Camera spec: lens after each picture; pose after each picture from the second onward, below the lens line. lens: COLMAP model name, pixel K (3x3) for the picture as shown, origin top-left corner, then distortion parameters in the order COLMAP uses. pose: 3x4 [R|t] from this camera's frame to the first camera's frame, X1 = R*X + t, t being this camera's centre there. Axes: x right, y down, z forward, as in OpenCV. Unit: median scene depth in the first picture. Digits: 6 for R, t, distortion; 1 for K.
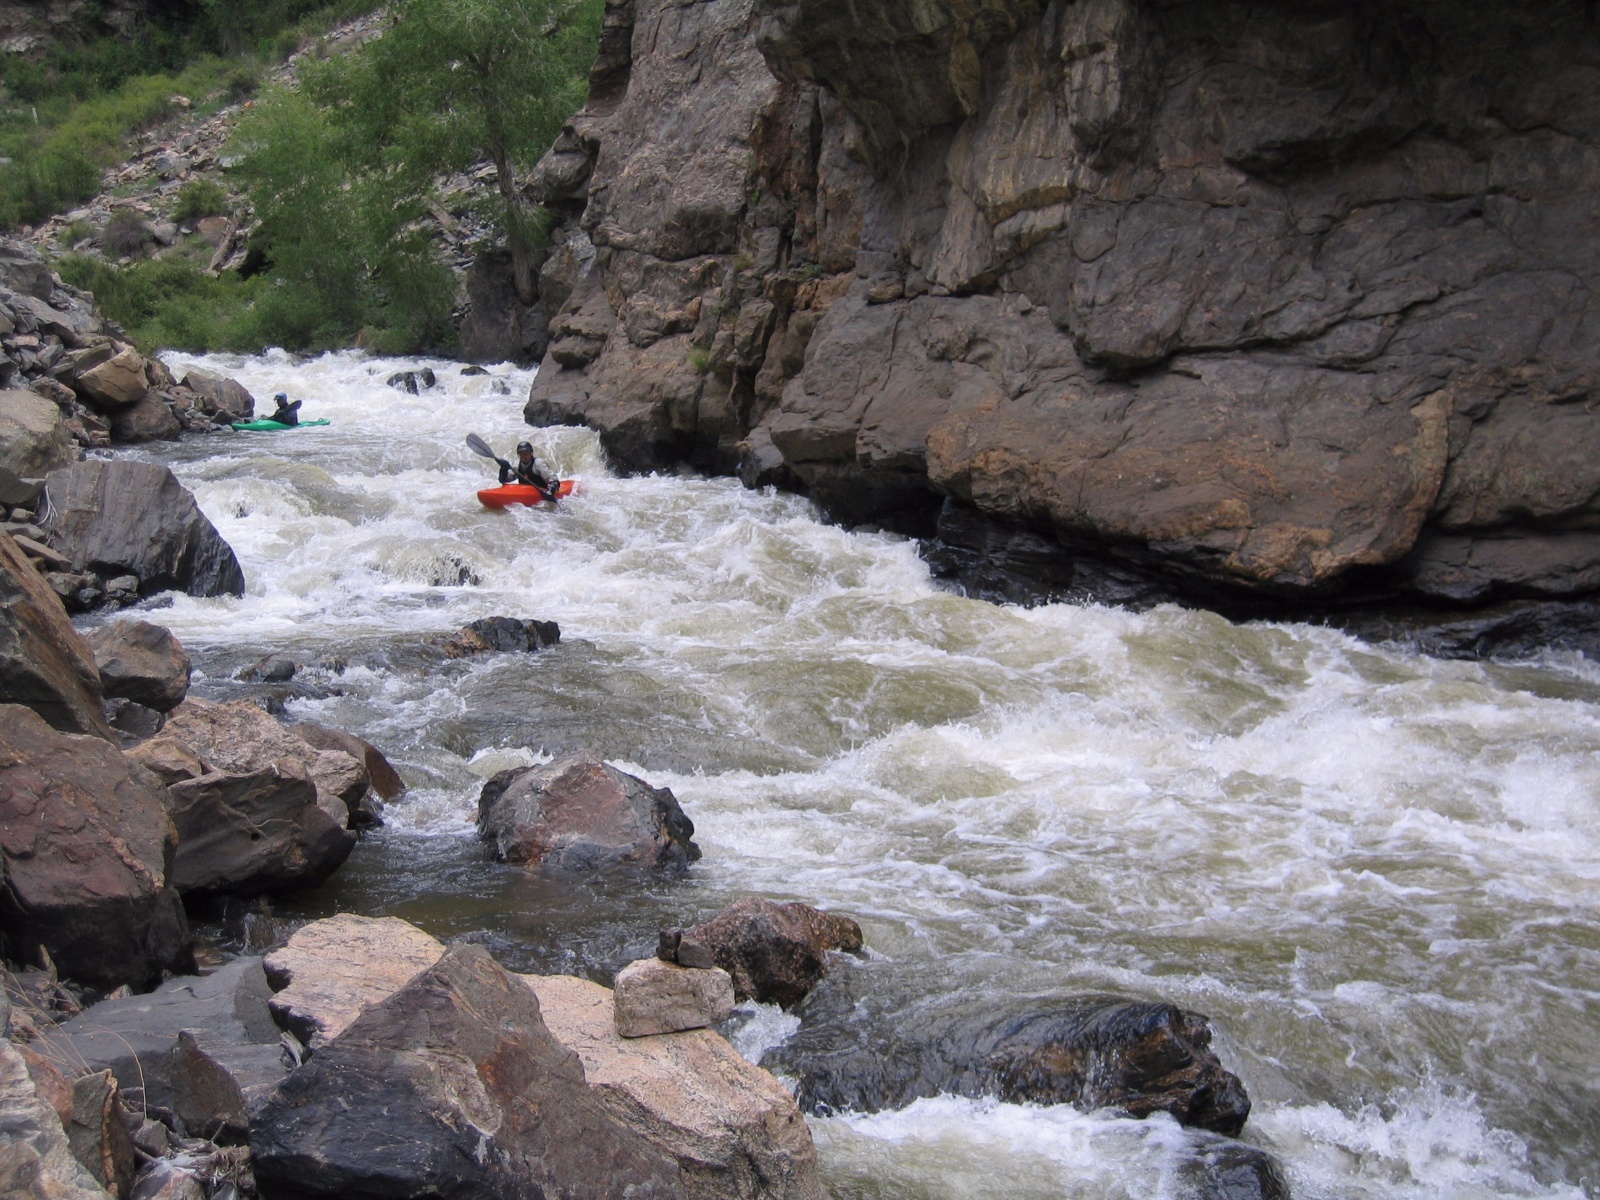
lens RADIAL K [[2354.9, 0, 800.0], [0, 2354.9, 600.0], [0, 0, 1]] dist [-0.134306, 0.024105]
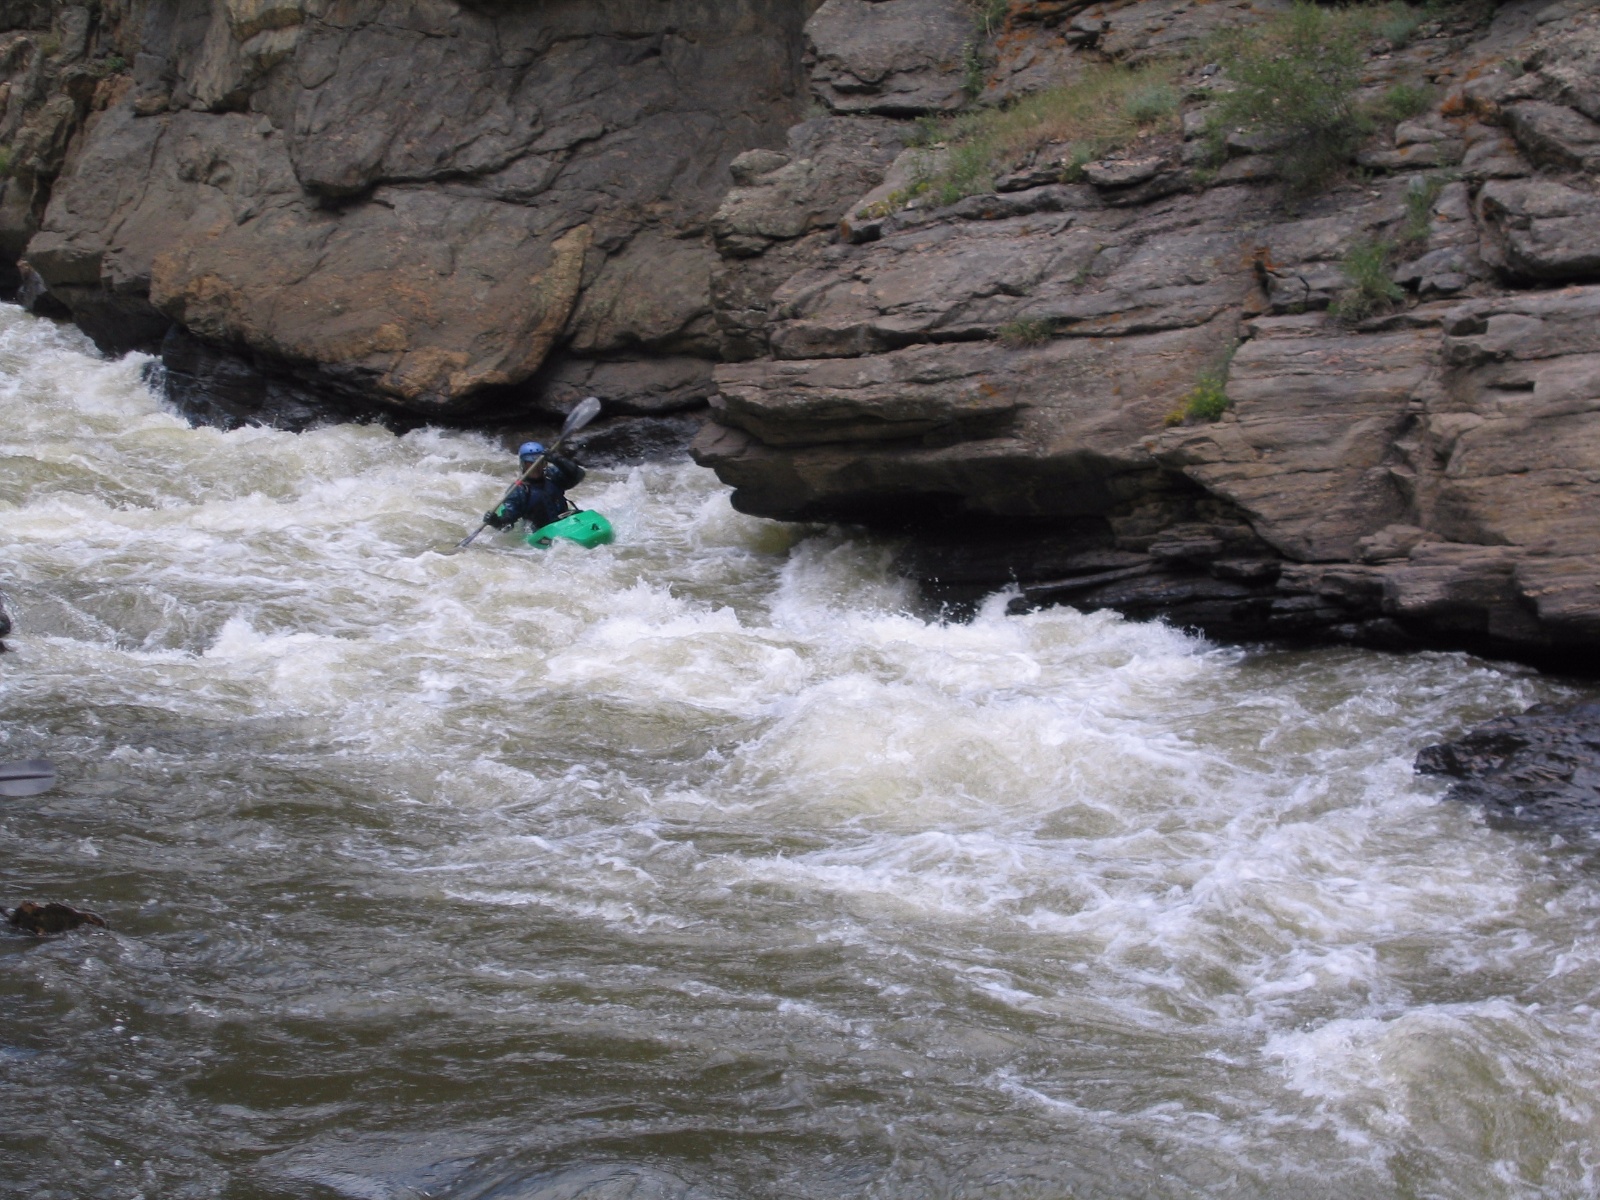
lens RADIAL K [[4819.6, 0, 800.0], [0, 4819.6, 600.0], [0, 0, 1]] dist [-0.051820, 0.404178]
pose [[0.998660, 0.008942, 0.050977, 0.243456], [-0.009304, 0.999933, 0.006872, 0.062082], [-0.050912, -0.007337, 0.998676, -1.136389]]
